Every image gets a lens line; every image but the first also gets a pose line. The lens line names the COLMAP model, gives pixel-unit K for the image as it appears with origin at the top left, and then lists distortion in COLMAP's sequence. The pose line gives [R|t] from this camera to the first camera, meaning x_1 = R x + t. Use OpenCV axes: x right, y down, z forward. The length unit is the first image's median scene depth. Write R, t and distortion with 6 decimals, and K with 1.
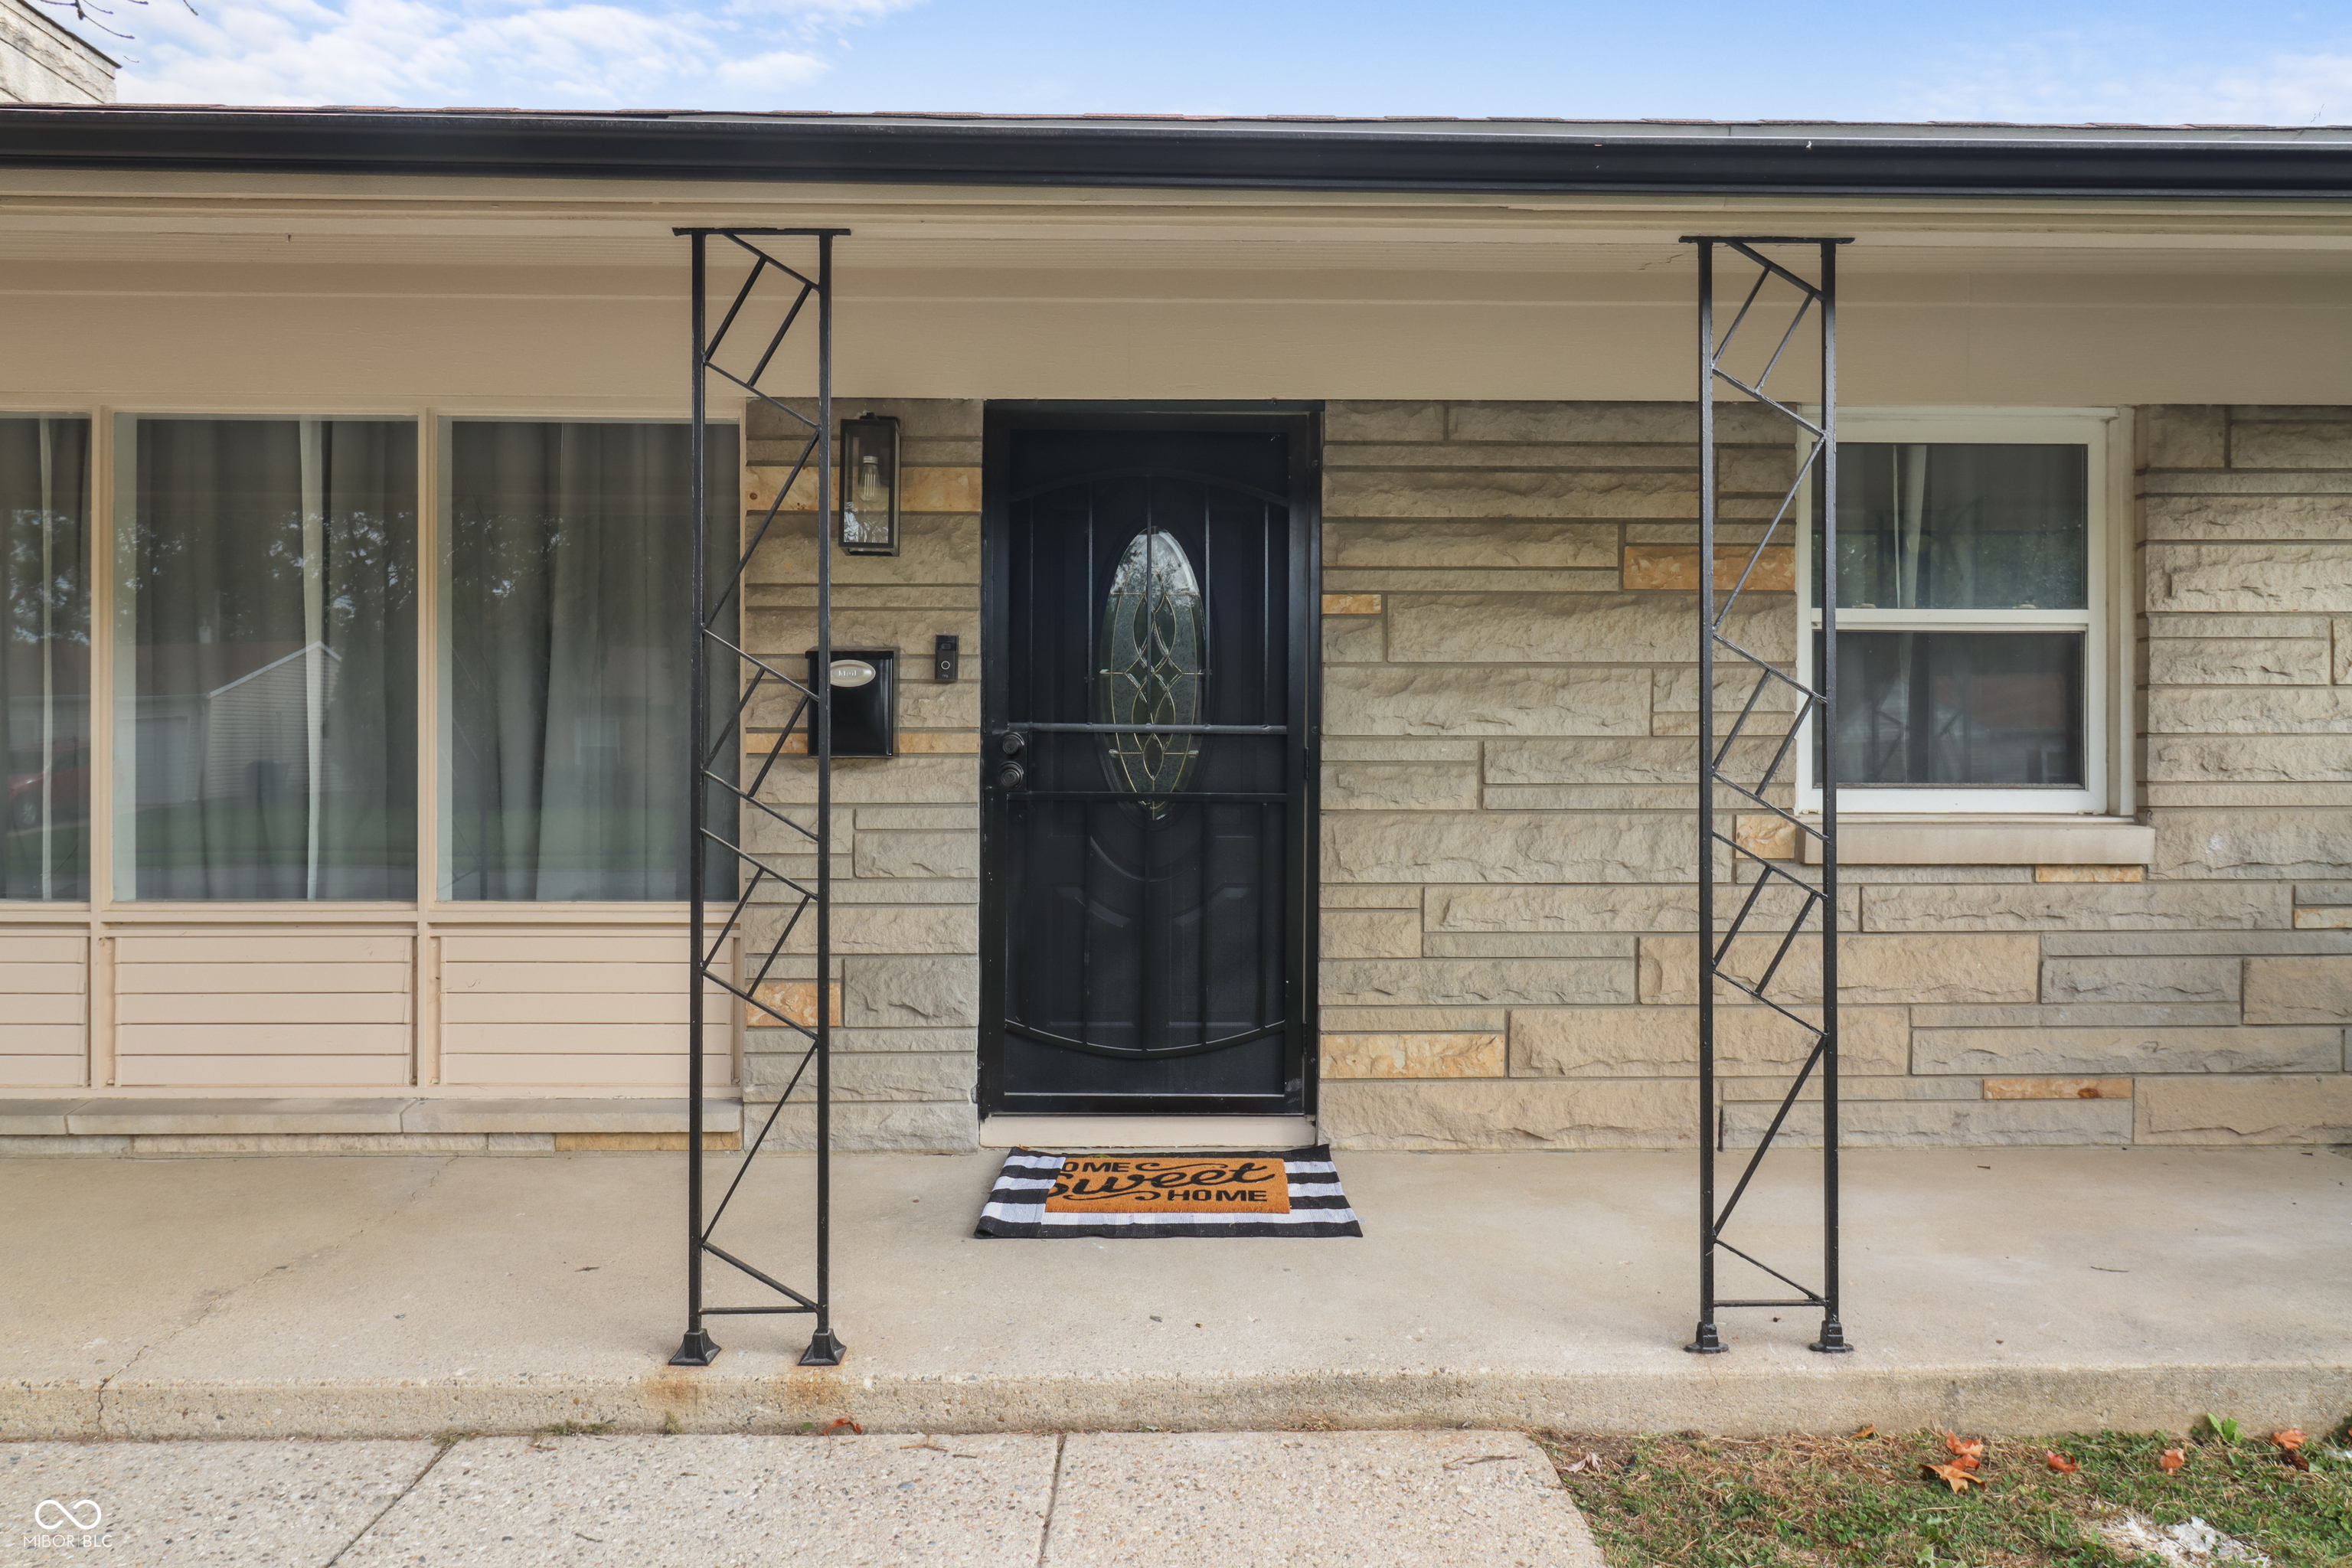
lens RADIAL K [[1466.6, 0, 1190.7], [0, 1466.6, 785.6], [0, 0, 1]] dist [0.006582, 0.001614]
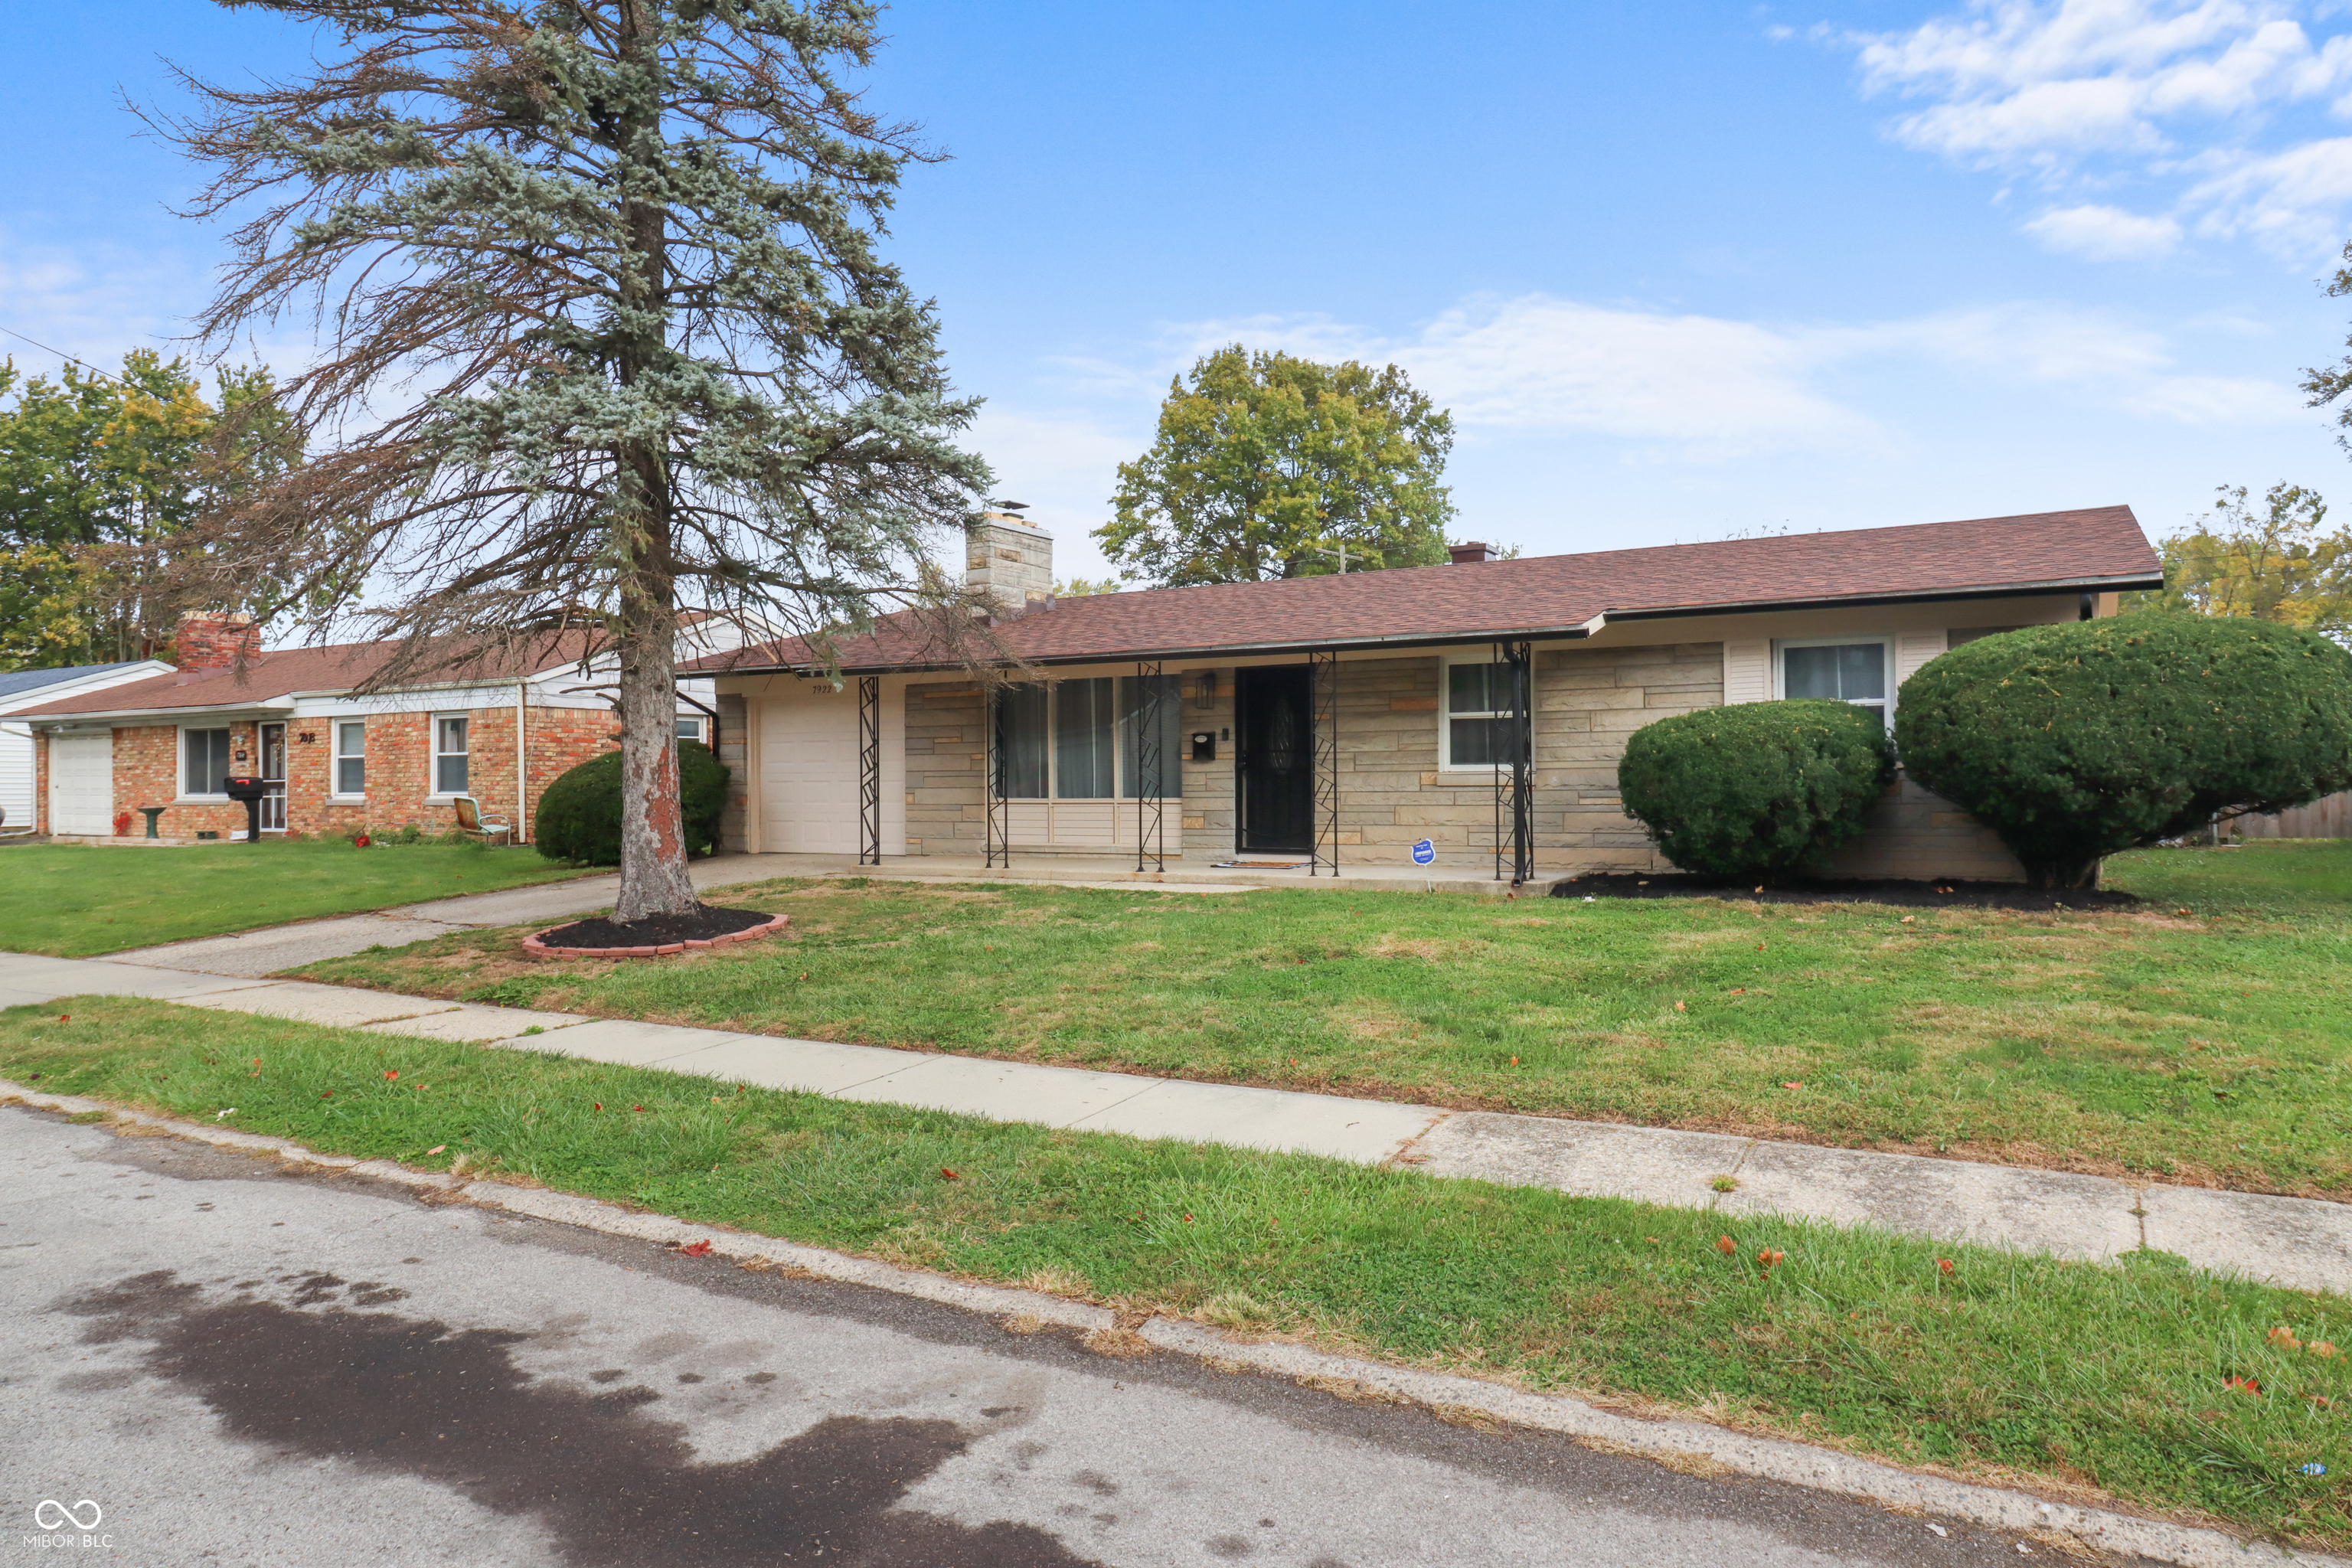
lens RADIAL K [[1466.6, 0, 1176.1], [0, 1466.6, 787.7], [0, 0, 1]] dist [0.006582, 0.001614]
pose [[0.858569, -0.006246, -0.512661, 1.696645], [0.008536, 0.999961, 0.002113, 0.045502], [0.512628, -0.006190, 0.858589, -2.385050]]
